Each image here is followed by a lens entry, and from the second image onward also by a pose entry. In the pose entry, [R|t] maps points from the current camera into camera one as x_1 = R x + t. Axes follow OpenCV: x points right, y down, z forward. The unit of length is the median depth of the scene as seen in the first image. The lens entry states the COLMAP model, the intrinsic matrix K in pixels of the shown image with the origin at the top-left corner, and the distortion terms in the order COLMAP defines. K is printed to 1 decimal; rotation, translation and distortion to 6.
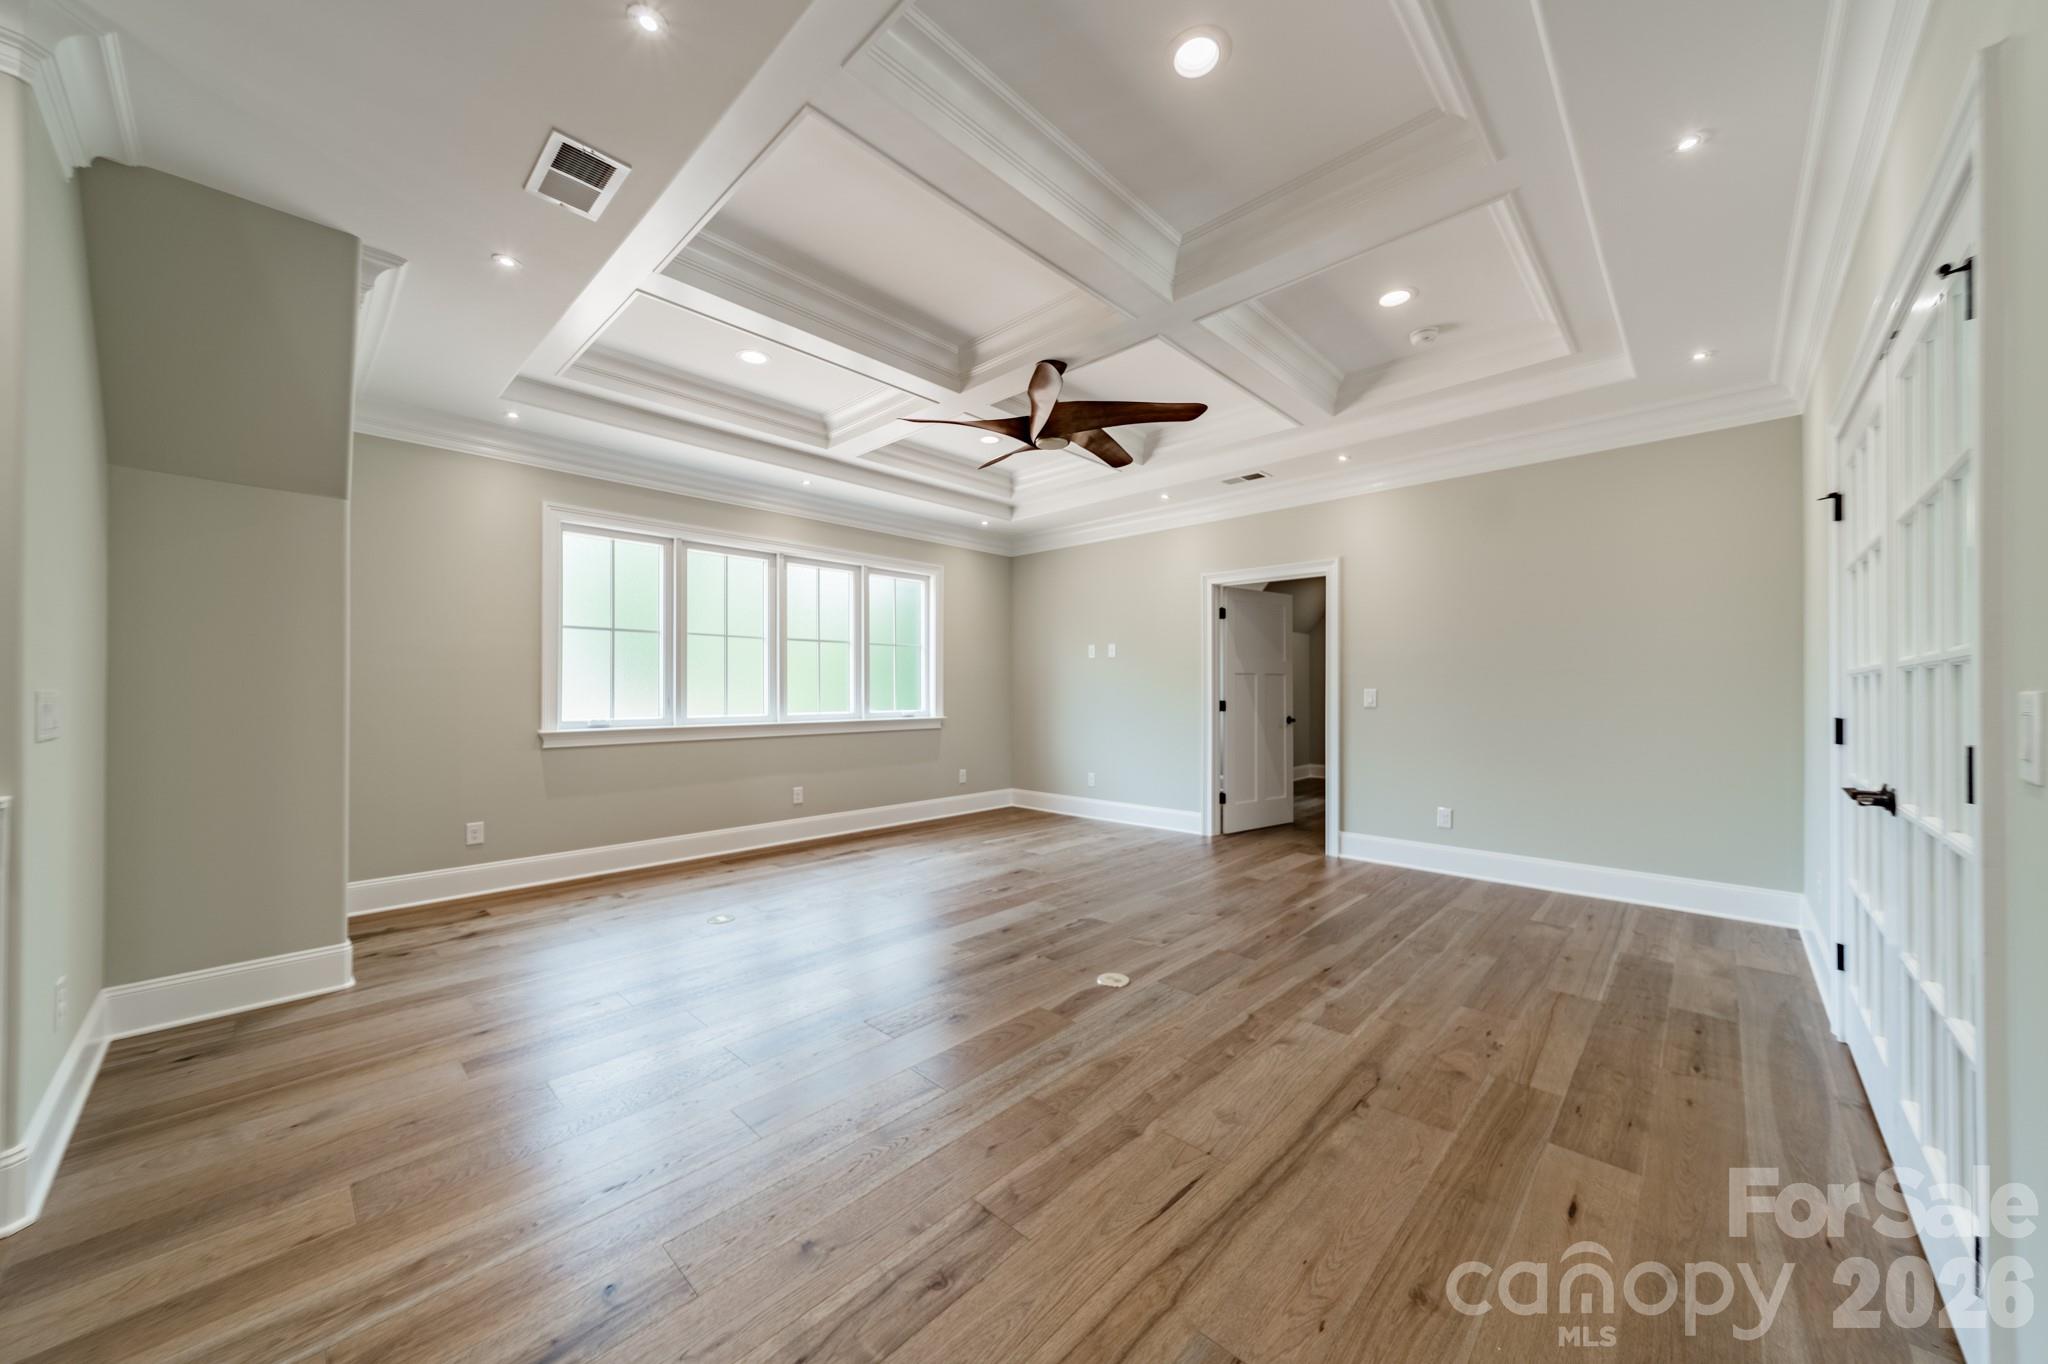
lens RADIAL K [[728.2, 0, 1024.0], [0, 728.2, 682.0], [0, 0, 1]] dist [-0.007920, 0.000034]
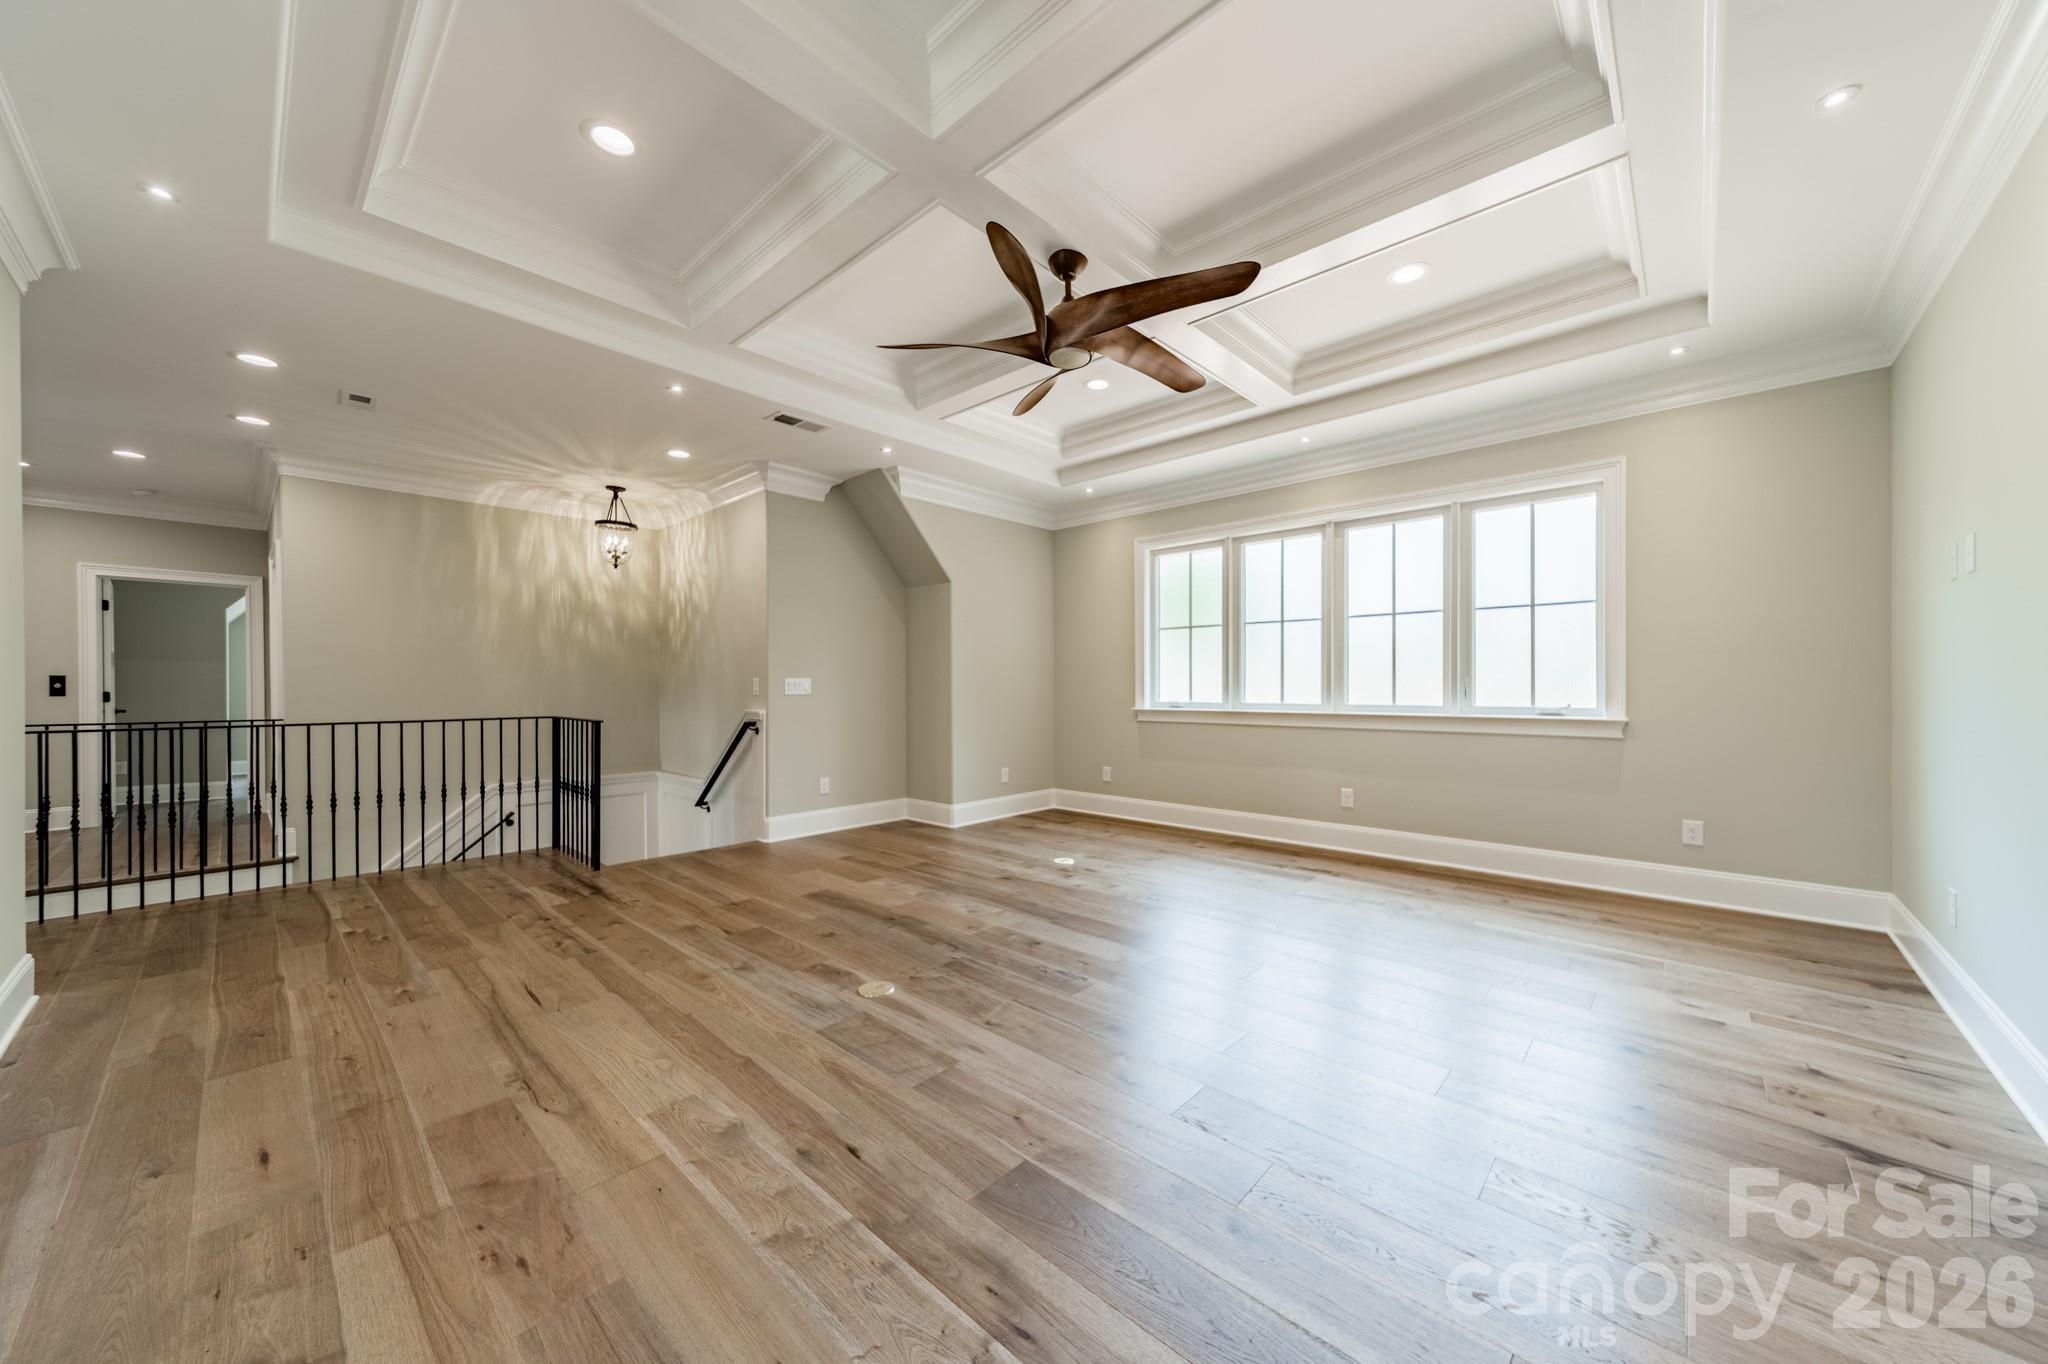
lens RADIAL K [[718.0, 0, 1032.4], [0, 718.0, 684.4], [0, 0, 1]] dist [0.012680, -0.000194]
pose [[0.021743, 0.003224, -0.999758, 0.717297], [0.017377, 0.999843, 0.003602, 0.015842], [0.999613, -0.017451, 0.021684, 0.817562]]
